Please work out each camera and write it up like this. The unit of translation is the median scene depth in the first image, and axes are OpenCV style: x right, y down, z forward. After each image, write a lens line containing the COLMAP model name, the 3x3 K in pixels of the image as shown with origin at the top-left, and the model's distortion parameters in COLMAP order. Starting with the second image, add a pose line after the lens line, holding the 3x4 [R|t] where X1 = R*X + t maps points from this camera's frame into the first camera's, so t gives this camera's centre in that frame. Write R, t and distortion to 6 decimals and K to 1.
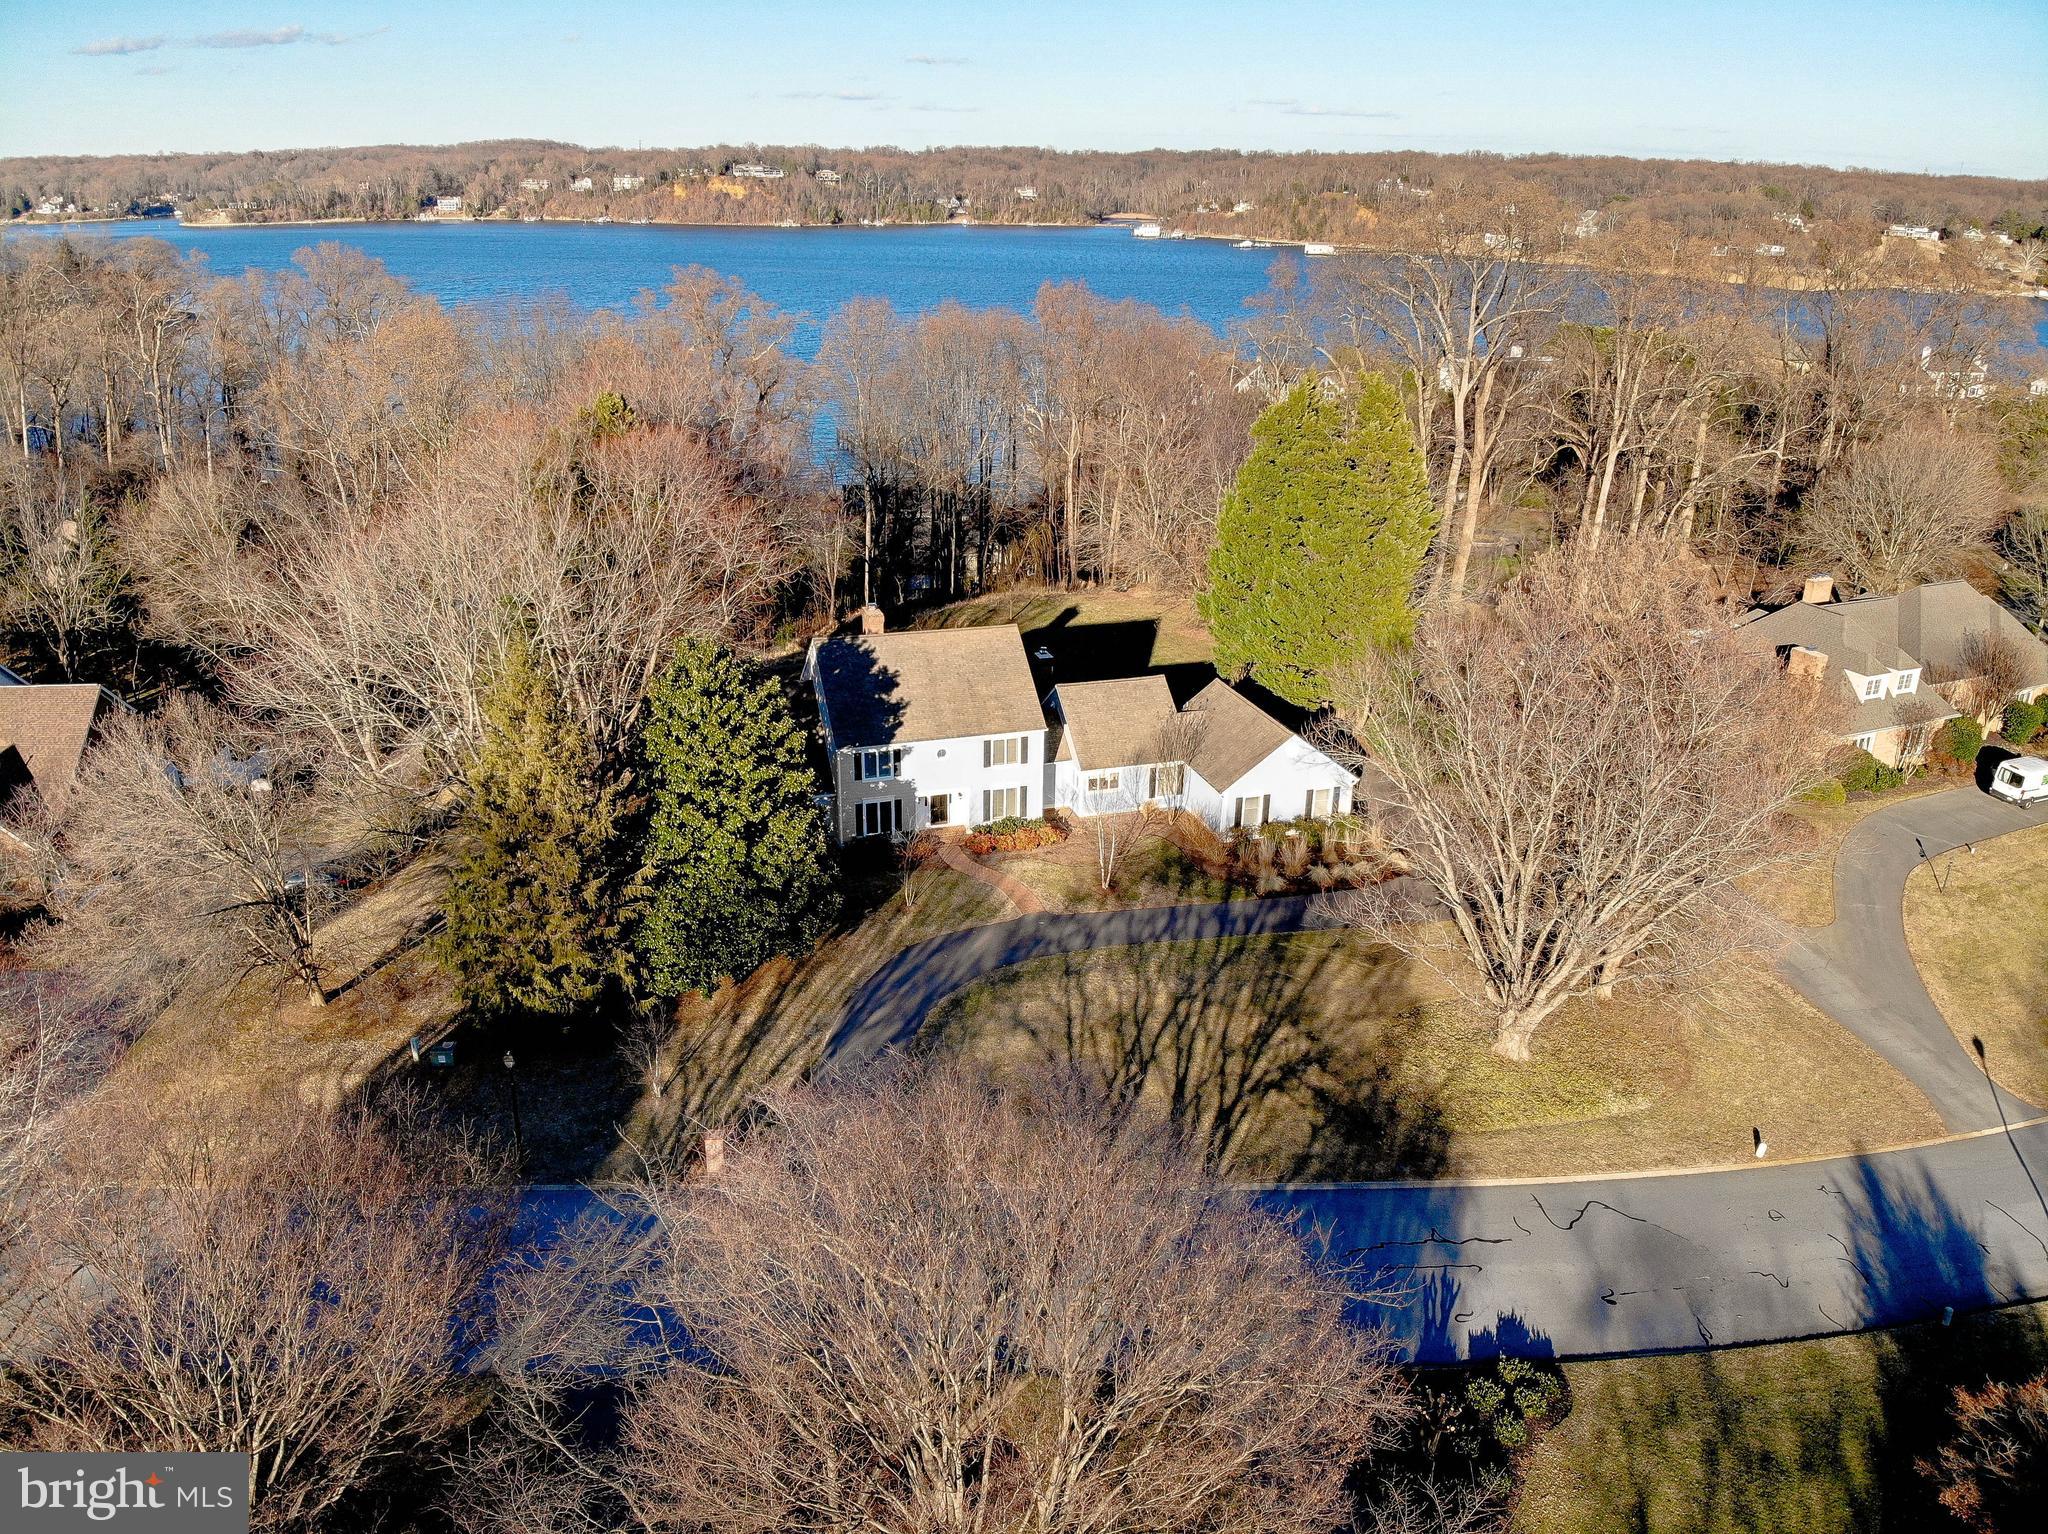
lens RADIAL K [[1498.2, 0, 1017.3], [0, 1498.2, 757.9], [0, 0, 1]] dist [0.093401, -0.274634]
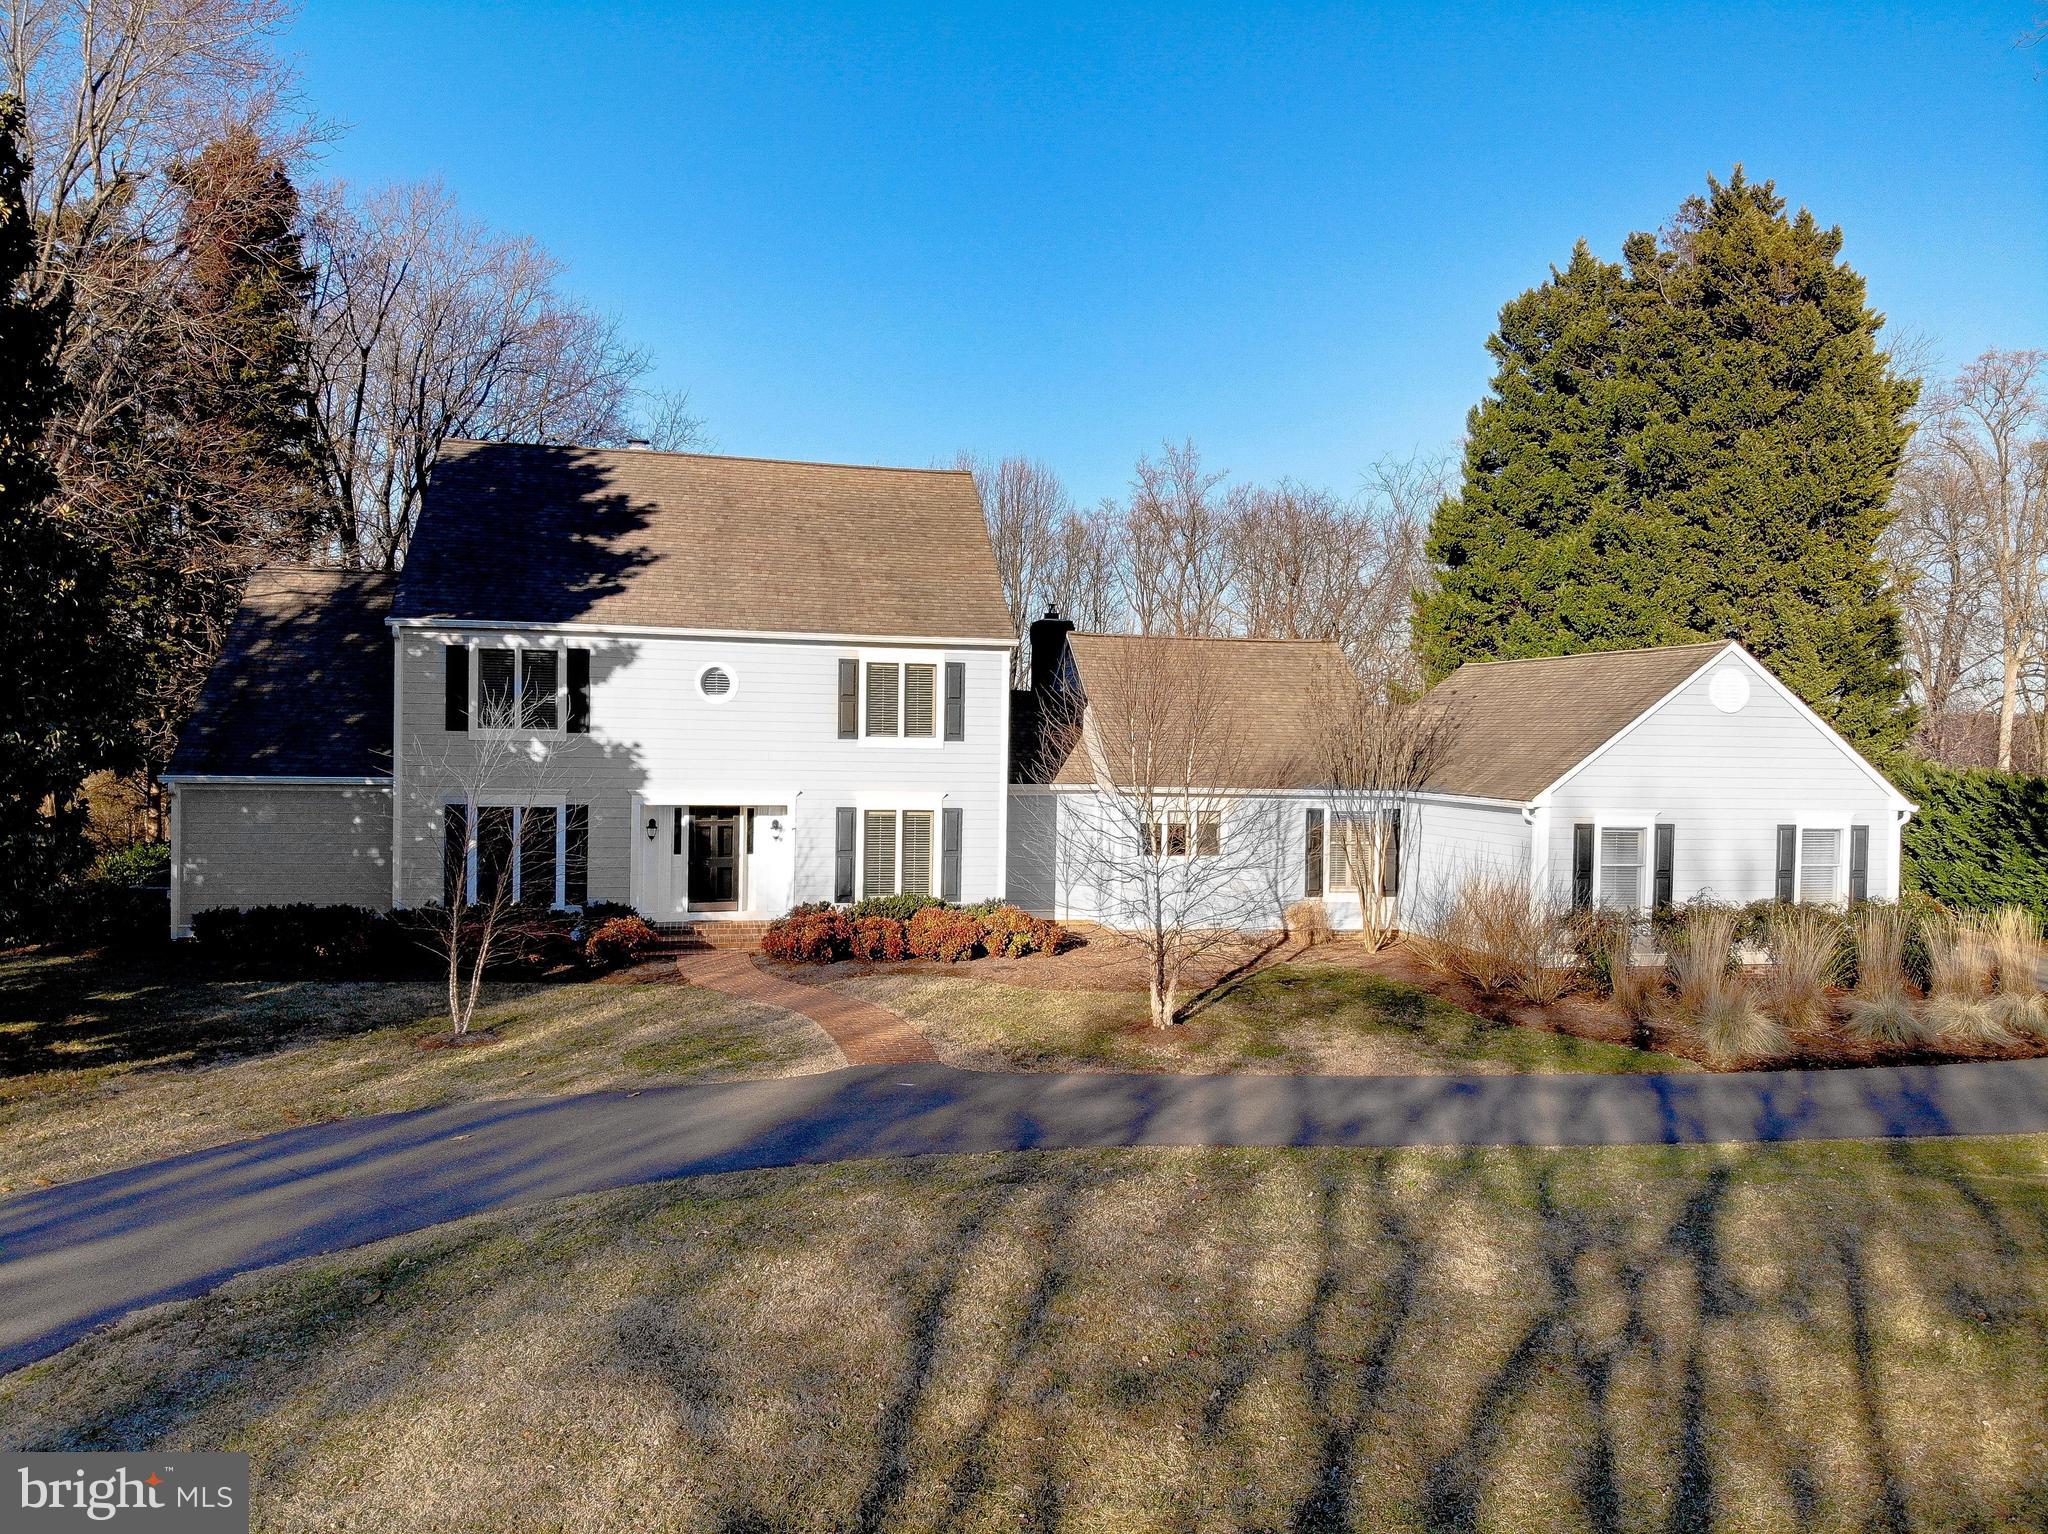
lens RADIAL K [[1498.2, 0, 1017.3], [0, 1498.2, 757.9], [0, 0, 1]] dist [0.093401, -0.274634]
pose [[0.994433, 0.005647, -0.105219, 0.059311], [-0.042401, 0.935595, -0.350520, 0.136130], [0.096463, 0.353030, 0.930626, 0.674217]]
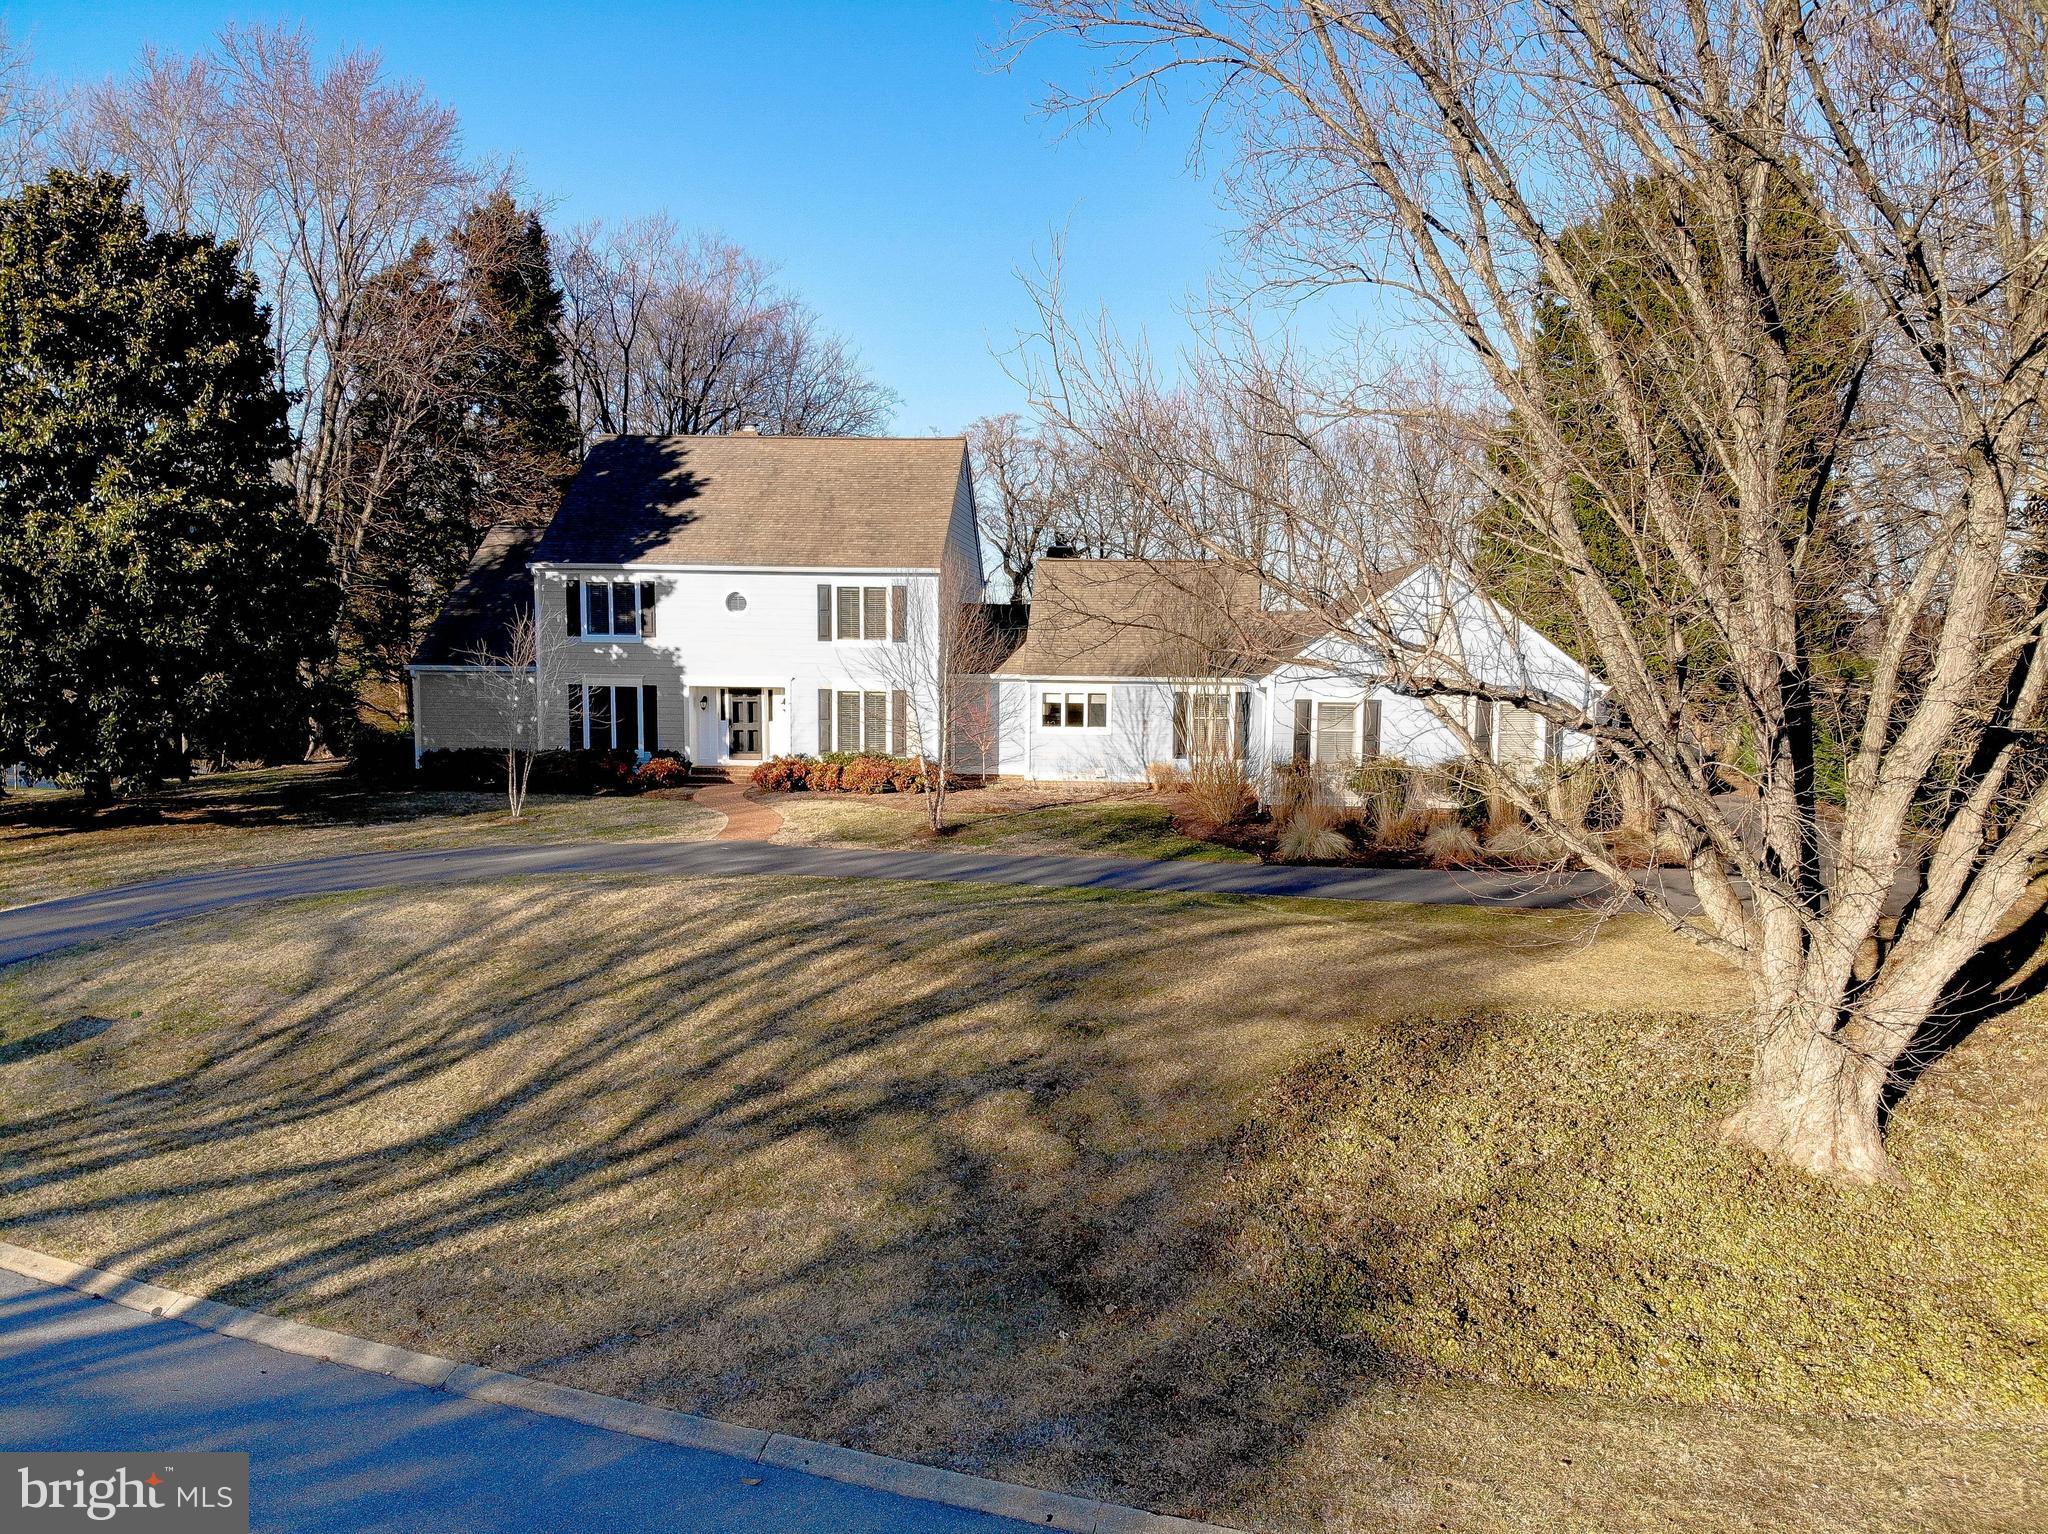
lens RADIAL K [[1498.2, 0, 1017.3], [0, 1498.2, 757.9], [0, 0, 1]] dist [0.093401, -0.274634]
pose [[0.924993, 0.027428, -0.378992, 0.241001], [-0.136798, 0.954552, -0.264797, 0.173871], [0.354505, 0.296781, 0.886706, 0.580421]]
